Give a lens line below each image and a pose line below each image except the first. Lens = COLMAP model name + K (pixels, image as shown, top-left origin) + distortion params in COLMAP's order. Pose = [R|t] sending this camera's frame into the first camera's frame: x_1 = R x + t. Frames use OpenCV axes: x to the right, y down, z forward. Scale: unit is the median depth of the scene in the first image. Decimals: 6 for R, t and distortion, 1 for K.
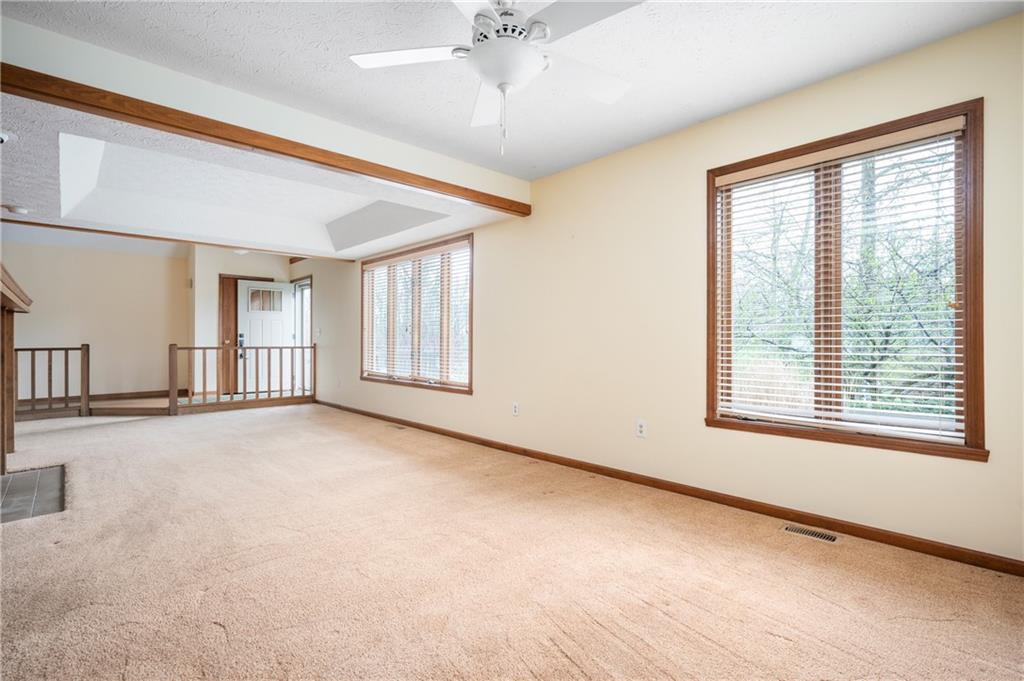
lens RADIAL K [[463.7, 0, 516.9], [0, 463.7, 350.8], [0, 0, 1]] dist [-0.001944, 0.000303]
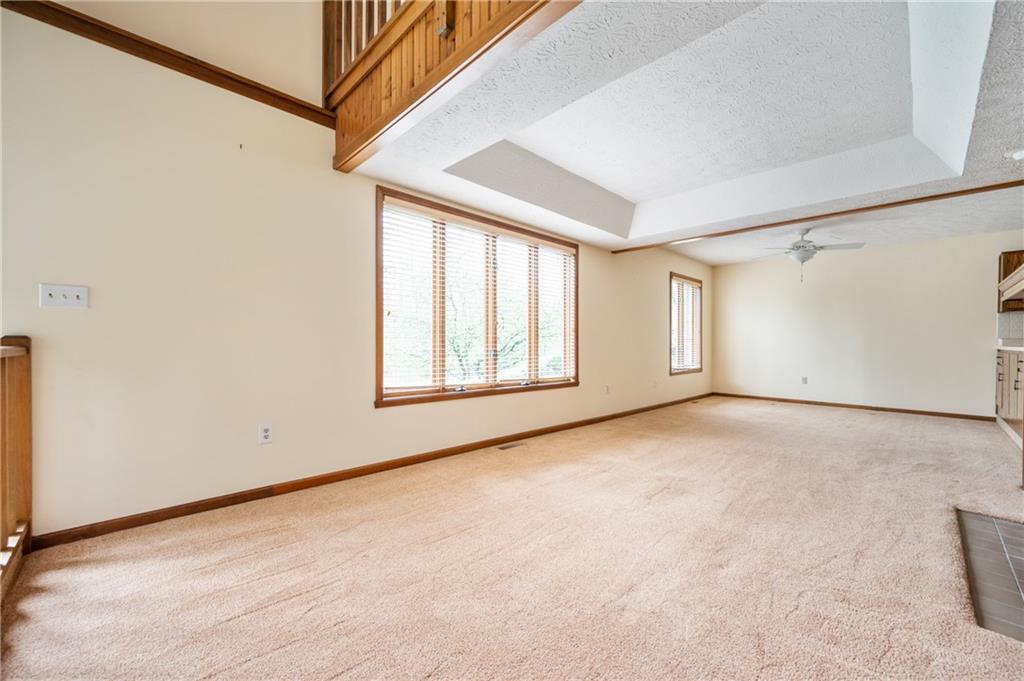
lens RADIAL K [[403.0, 0, 515.6], [0, 403.0, 337.4], [0, 0, 1]] dist [0.001043, -0.000117]
pose [[-0.002826, 0.006228, 0.999977, -0.977275], [0.002675, 0.999977, -0.006220, -0.016388], [-0.999992, 0.002657, -0.002843, 1.031641]]
